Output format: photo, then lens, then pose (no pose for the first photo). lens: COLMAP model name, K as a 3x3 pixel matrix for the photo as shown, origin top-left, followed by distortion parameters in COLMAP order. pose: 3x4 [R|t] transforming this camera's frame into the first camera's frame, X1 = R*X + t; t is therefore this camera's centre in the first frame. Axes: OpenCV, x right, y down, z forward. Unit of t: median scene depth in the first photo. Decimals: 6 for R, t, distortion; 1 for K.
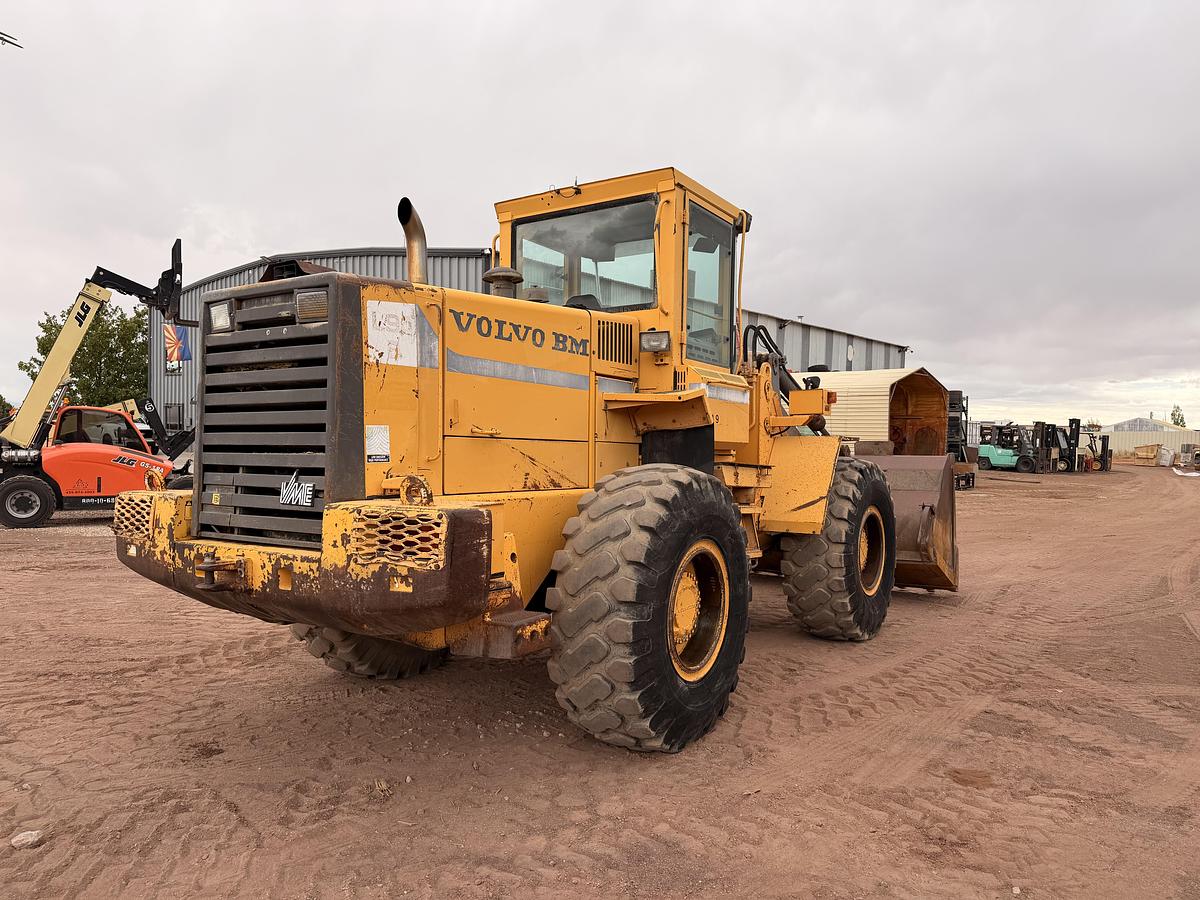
lens RADIAL K [[842.2, 0, 607.0], [0, 842.2, 450.2], [0, 0, 1]] dist [0.064218, -0.072911]
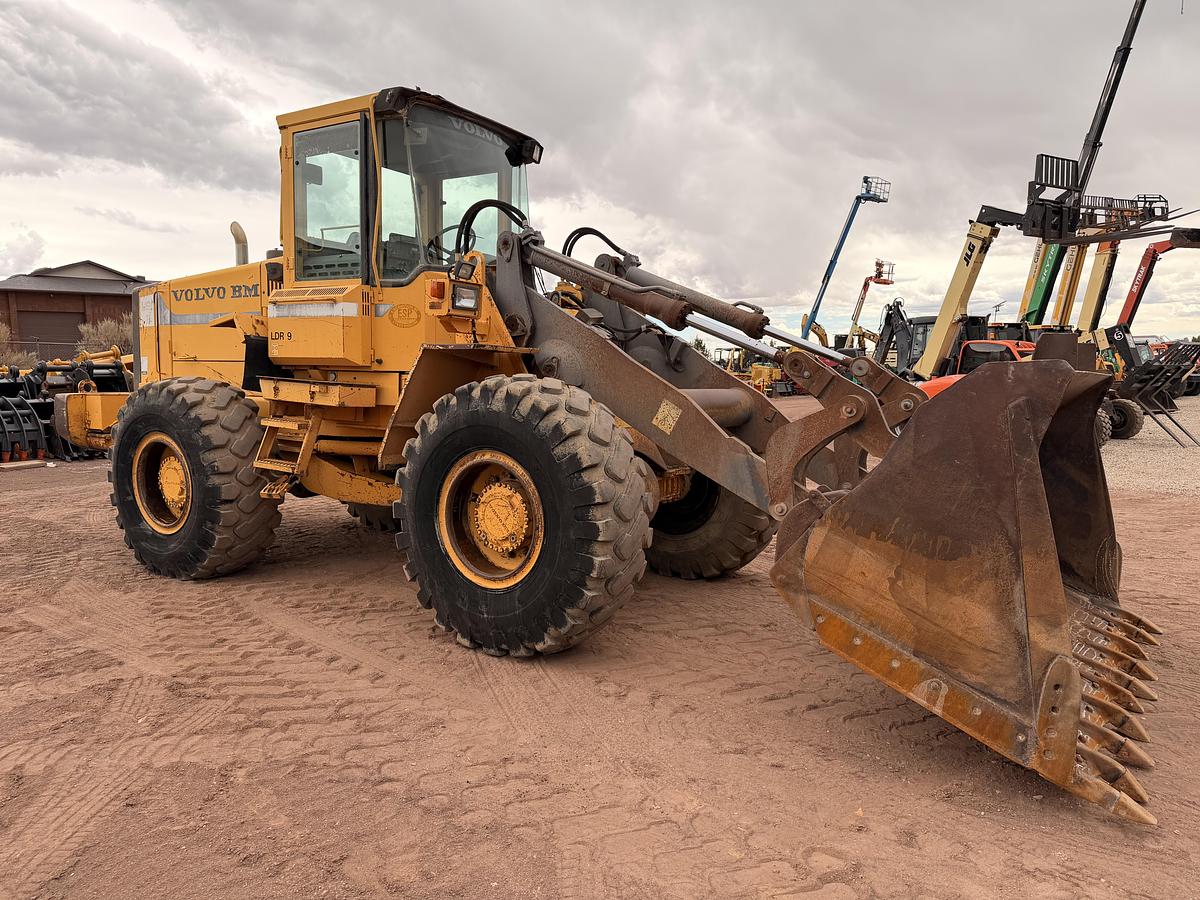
lens RADIAL K [[842.2, 0, 597.3], [0, 842.2, 453.4], [0, 0, 1]] dist [0.064218, -0.072911]
pose [[-0.005828, 0.077500, -0.996975, 1.650590], [-0.006075, 0.996971, 0.077535, 0.034501], [0.999965, 0.006509, -0.005339, 1.917912]]
